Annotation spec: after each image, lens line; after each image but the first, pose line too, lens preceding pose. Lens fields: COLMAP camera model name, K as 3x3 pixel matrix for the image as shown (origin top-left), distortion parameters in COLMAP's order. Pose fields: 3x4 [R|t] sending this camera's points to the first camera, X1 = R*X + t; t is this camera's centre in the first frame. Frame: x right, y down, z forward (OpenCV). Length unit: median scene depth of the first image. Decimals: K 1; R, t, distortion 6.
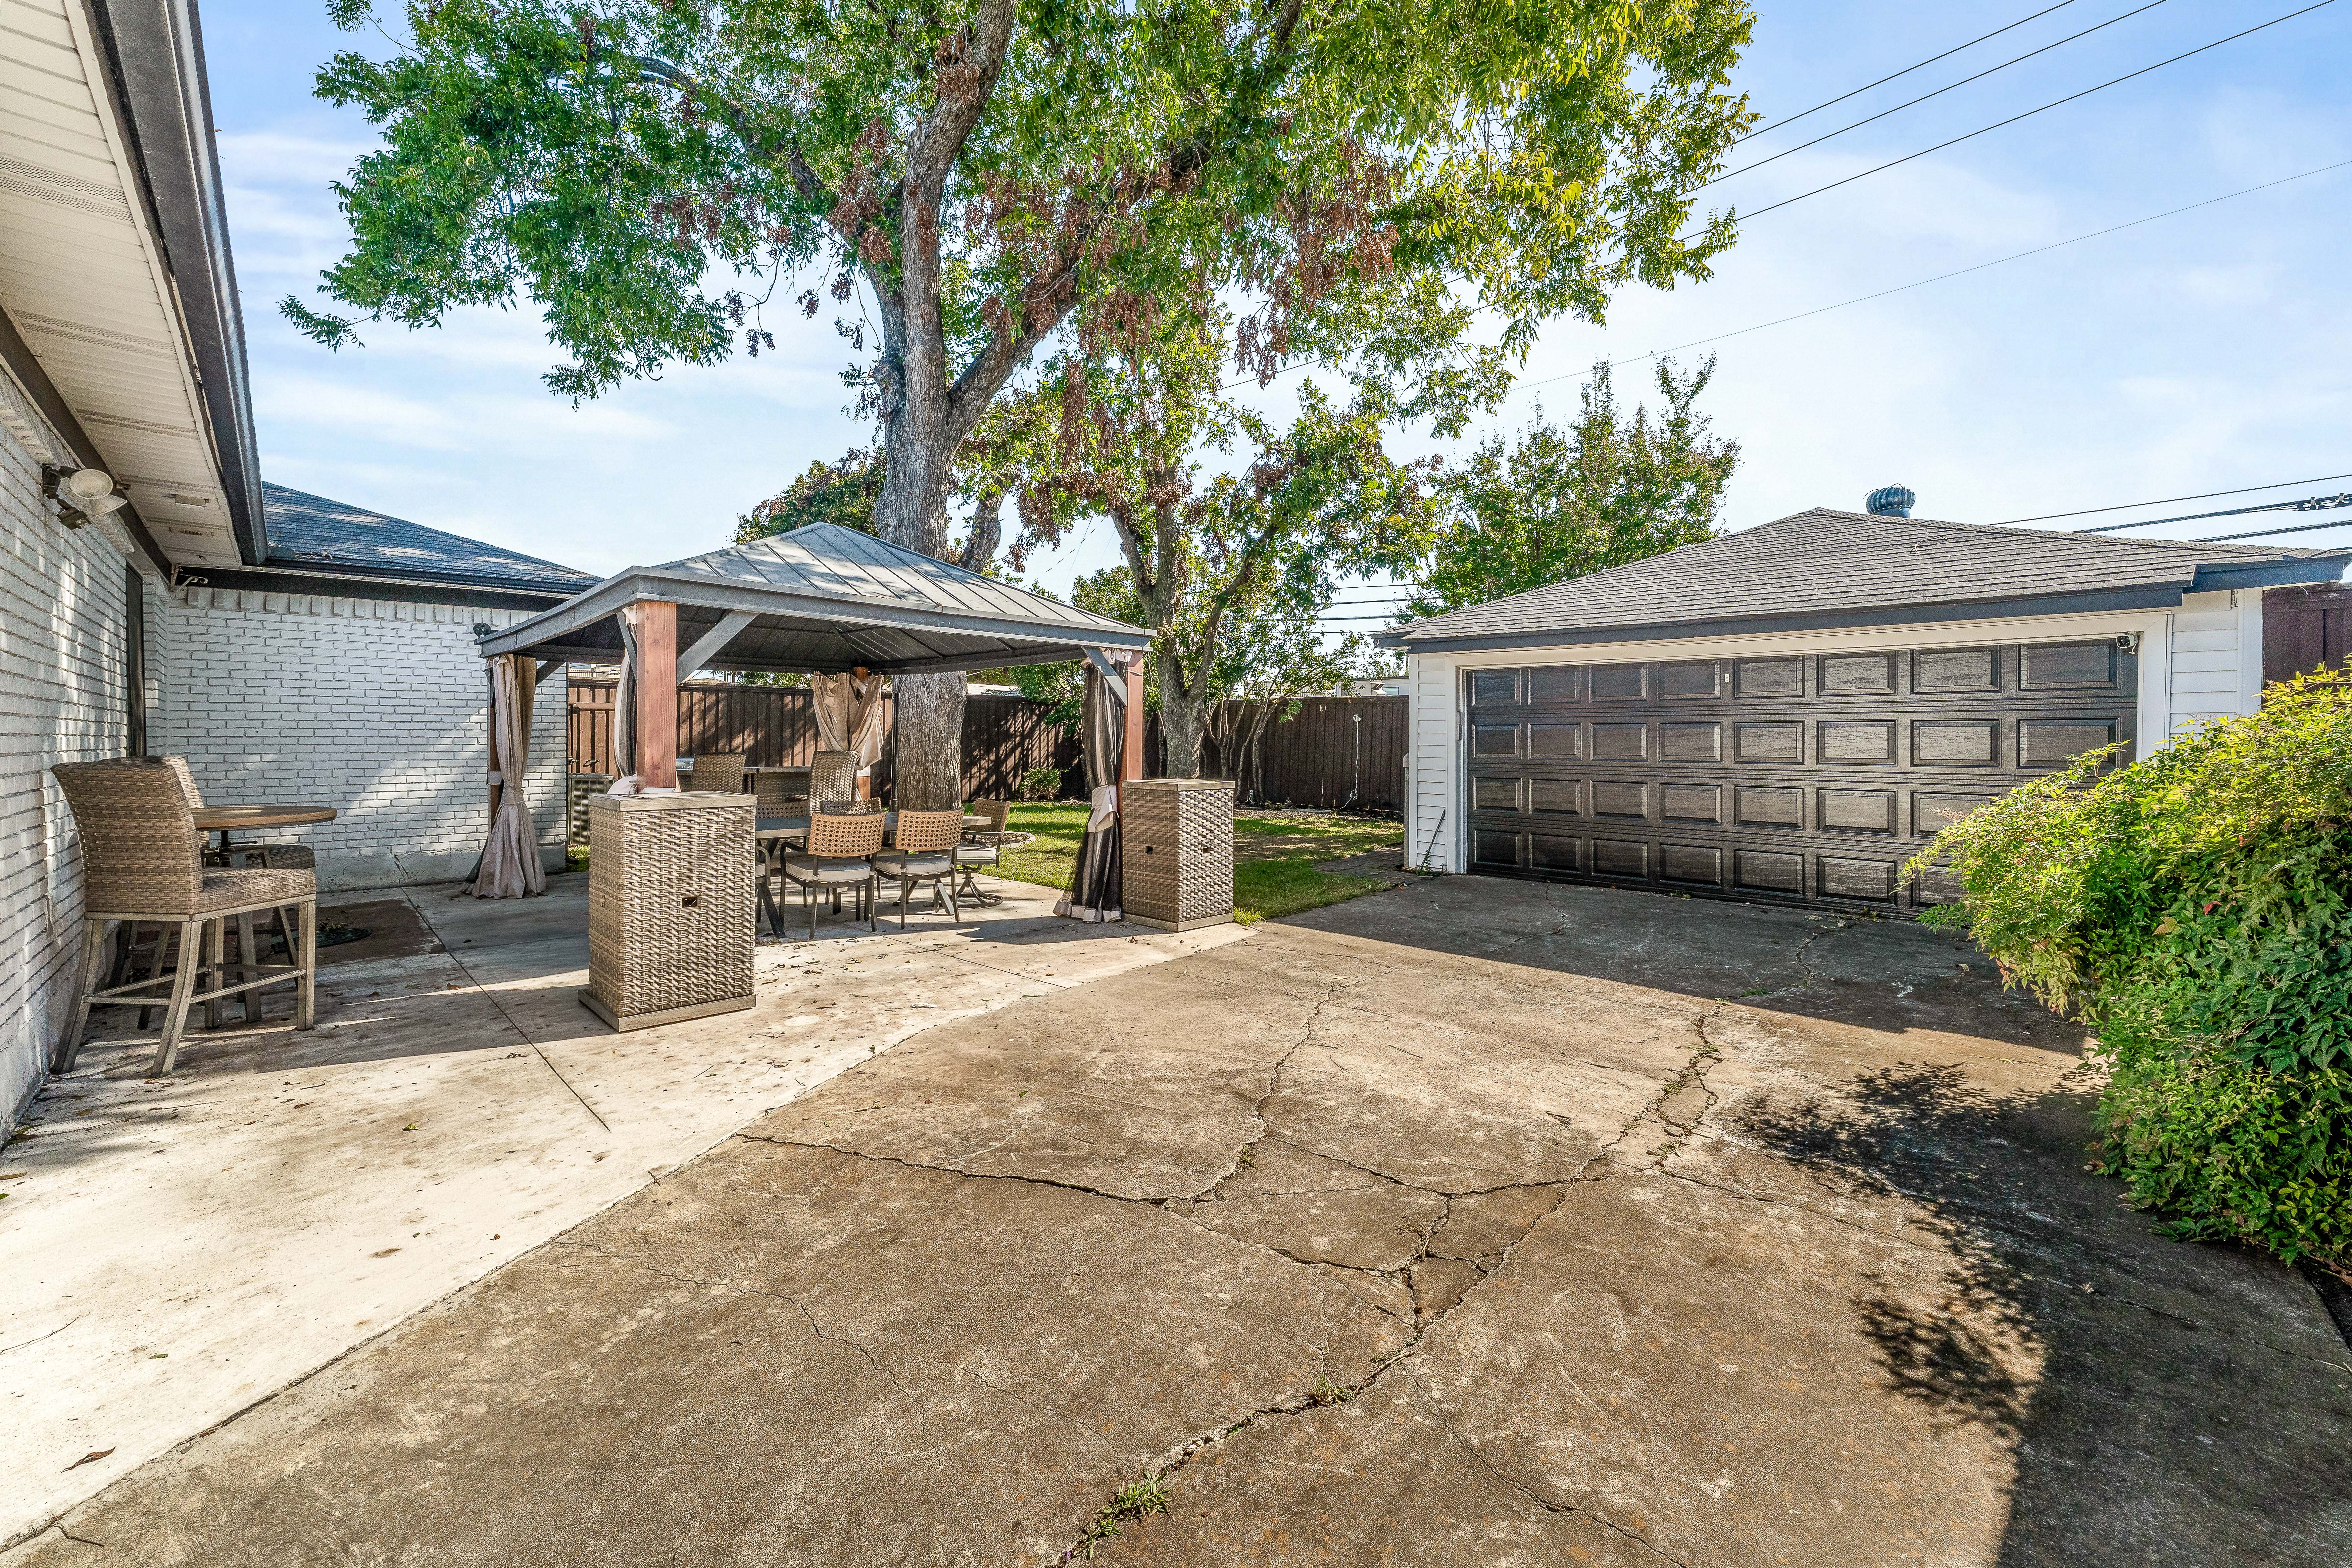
lens RADIAL K [[955.5, 0, 1179.0], [0, 955.5, 774.8], [0, 0, 1]] dist [0.002846, -0.000680]
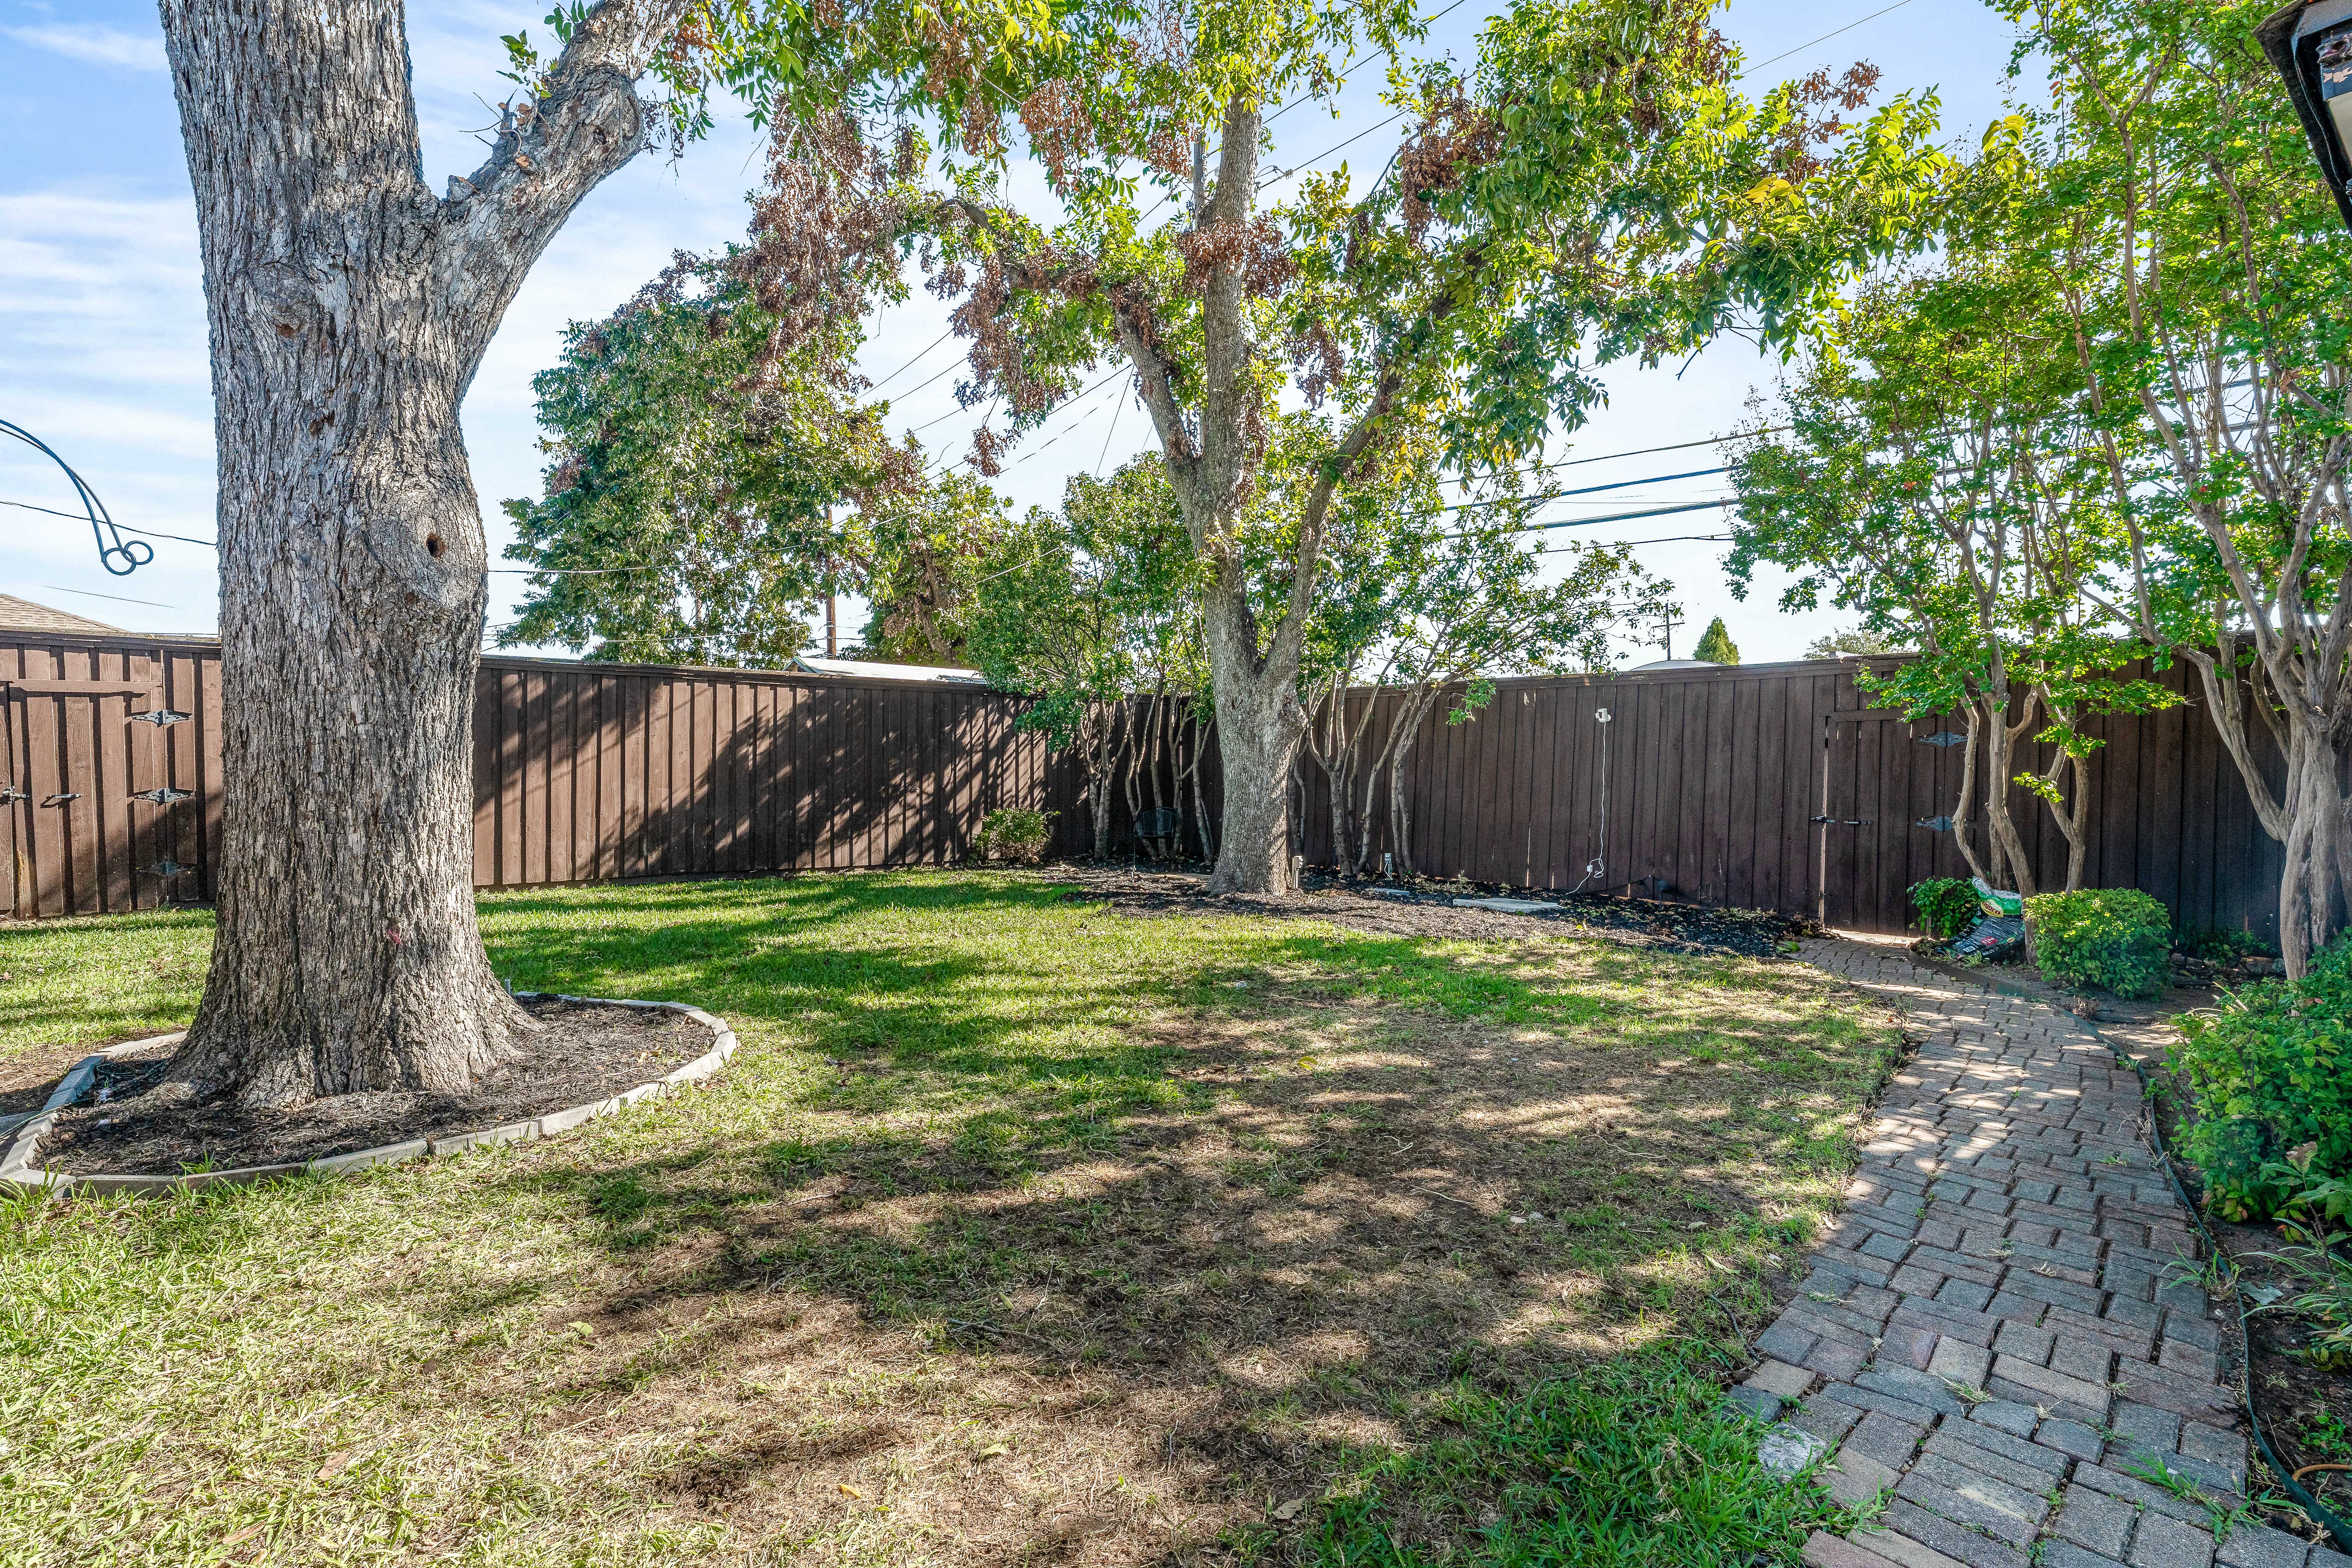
lens RADIAL K [[1050.2, 0, 1150.1], [0, 1050.2, 770.2], [0, 0, 1]] dist [0.003497, 0.000302]
pose [[0.989972, 0.004746, -0.141184, 0.027766], [-0.009016, 0.999521, -0.029621, -0.012950], [0.140976, 0.030597, 0.989540, 0.427171]]
